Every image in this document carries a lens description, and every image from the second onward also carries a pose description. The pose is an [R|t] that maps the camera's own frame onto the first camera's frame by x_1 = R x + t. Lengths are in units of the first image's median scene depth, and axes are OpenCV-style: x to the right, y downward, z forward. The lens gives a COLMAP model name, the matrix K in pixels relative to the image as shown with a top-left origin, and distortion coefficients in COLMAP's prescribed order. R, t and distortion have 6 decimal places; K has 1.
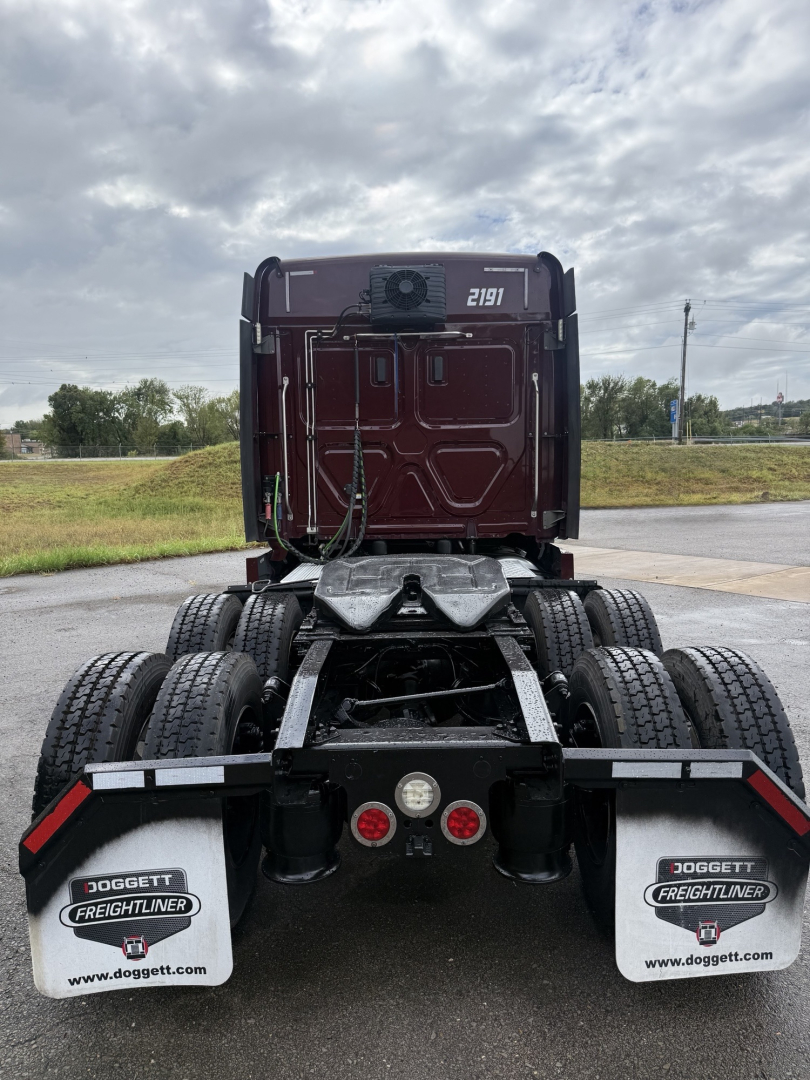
lens RADIAL K [[753.9, 0, 406.6], [0, 753.9, 542.0], [0, 0, 1]] dist [0.118240, -0.192252]
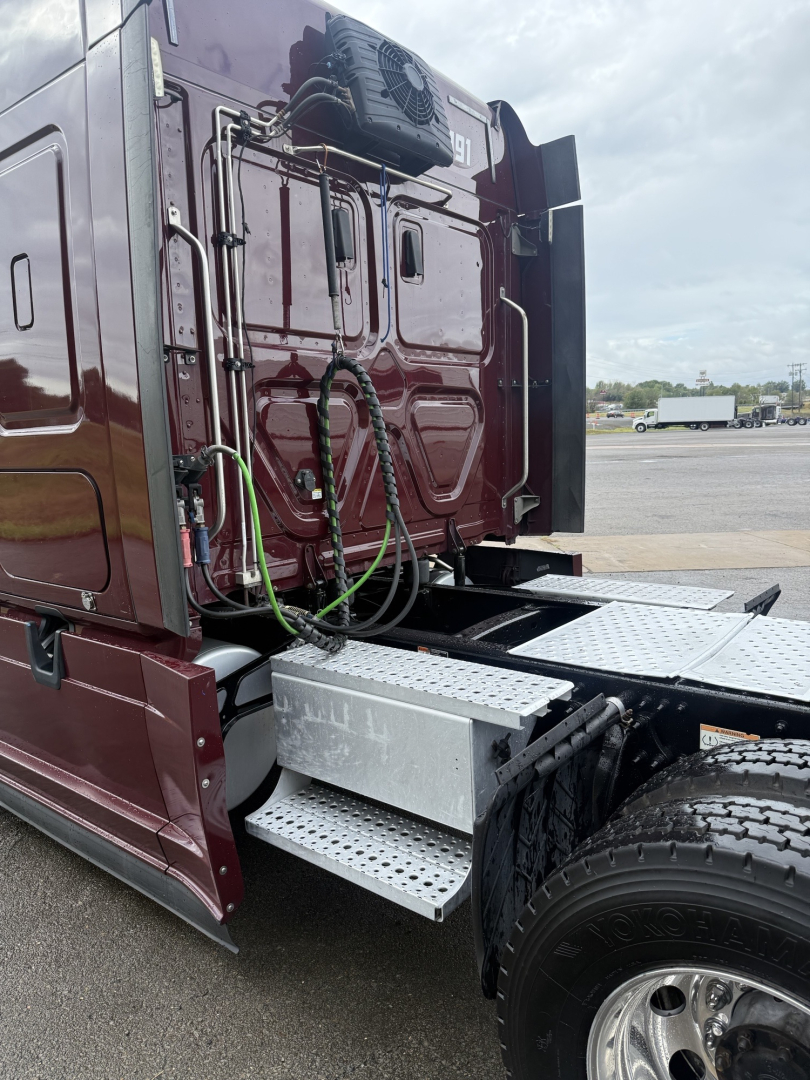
lens RADIAL K [[766.1, 0, 405.0], [0, 766.1, 540.0], [0, 0, 1]] dist [0.043062, -0.056339]
pose [[0.607293, -0.111905, 0.786557, -0.433982], [0.087836, 0.993418, 0.073518, -0.065033], [-0.789607, 0.024441, 0.613125, 0.680204]]
